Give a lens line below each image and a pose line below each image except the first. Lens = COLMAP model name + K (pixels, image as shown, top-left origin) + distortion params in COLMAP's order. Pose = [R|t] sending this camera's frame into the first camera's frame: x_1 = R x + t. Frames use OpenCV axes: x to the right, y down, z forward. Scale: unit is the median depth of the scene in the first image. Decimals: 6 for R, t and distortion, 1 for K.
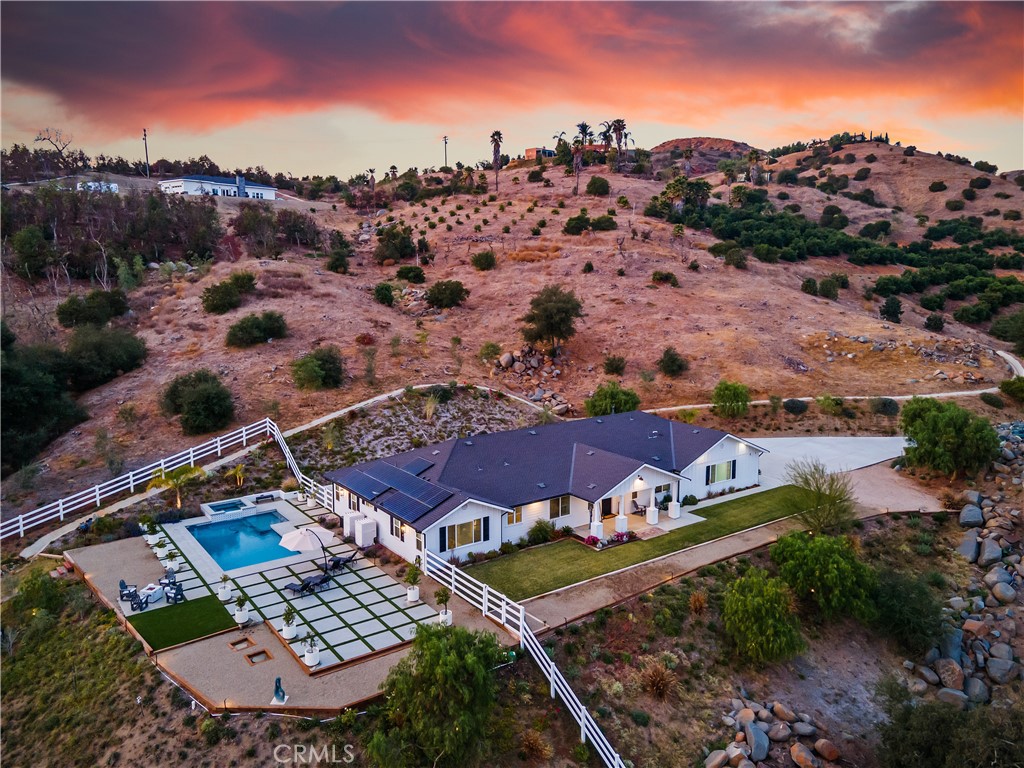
lens RADIAL K [[745.1, 0, 523.0], [0, 745.1, 383.0], [0, 0, 1]] dist [0.039301, 0.010568]
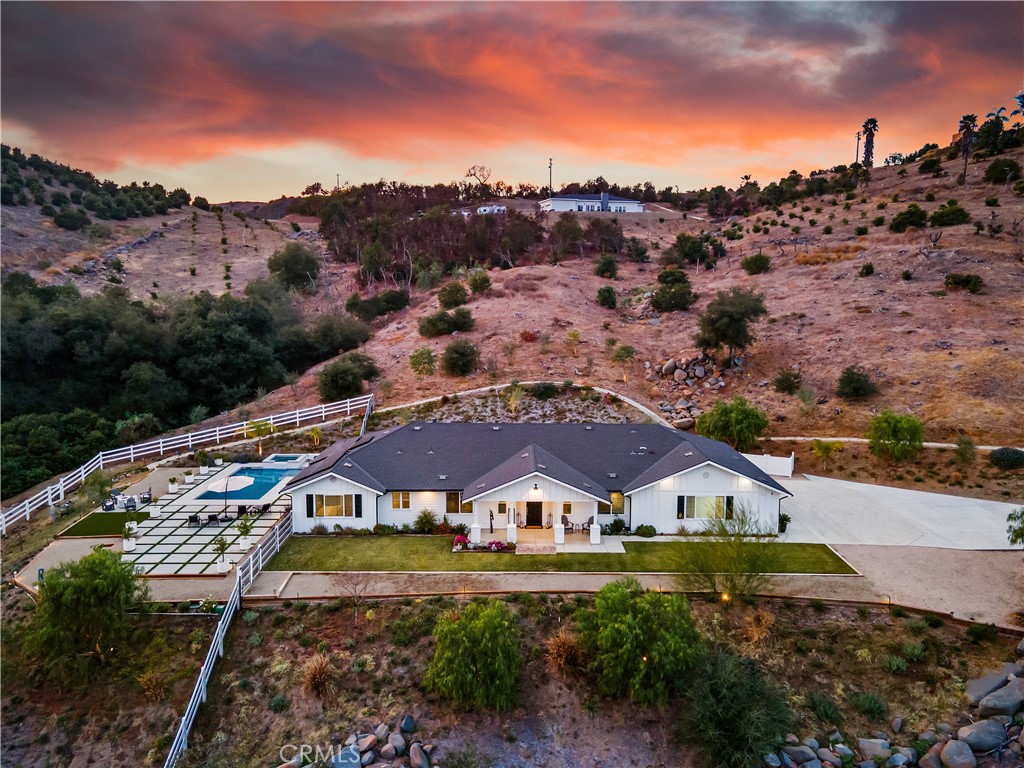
lens RADIAL K [[745.1, 0, 523.0], [0, 745.1, 383.0], [0, 0, 1]] dist [0.039301, 0.010568]
pose [[0.813186, 0.083137, -0.576035, 0.509509], [-0.094745, 0.995452, 0.009920, -0.003650], [0.574240, 0.046510, 0.817365, 0.198223]]
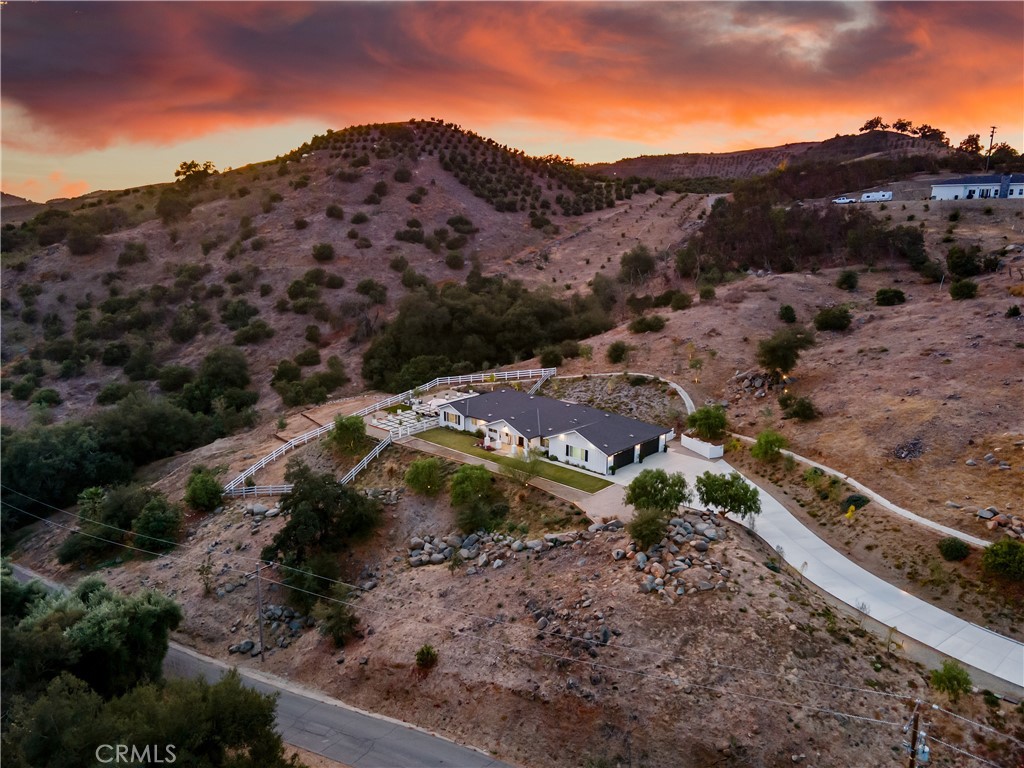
lens RADIAL K [[745.1, 0, 523.0], [0, 745.1, 383.0], [0, 0, 1]] dist [0.039301, 0.010568]
pose [[0.210806, 0.228405, -0.950469, 1.604290], [-0.157074, 0.967600, 0.197684, -0.304971], [0.964826, 0.107621, 0.239852, 0.433346]]
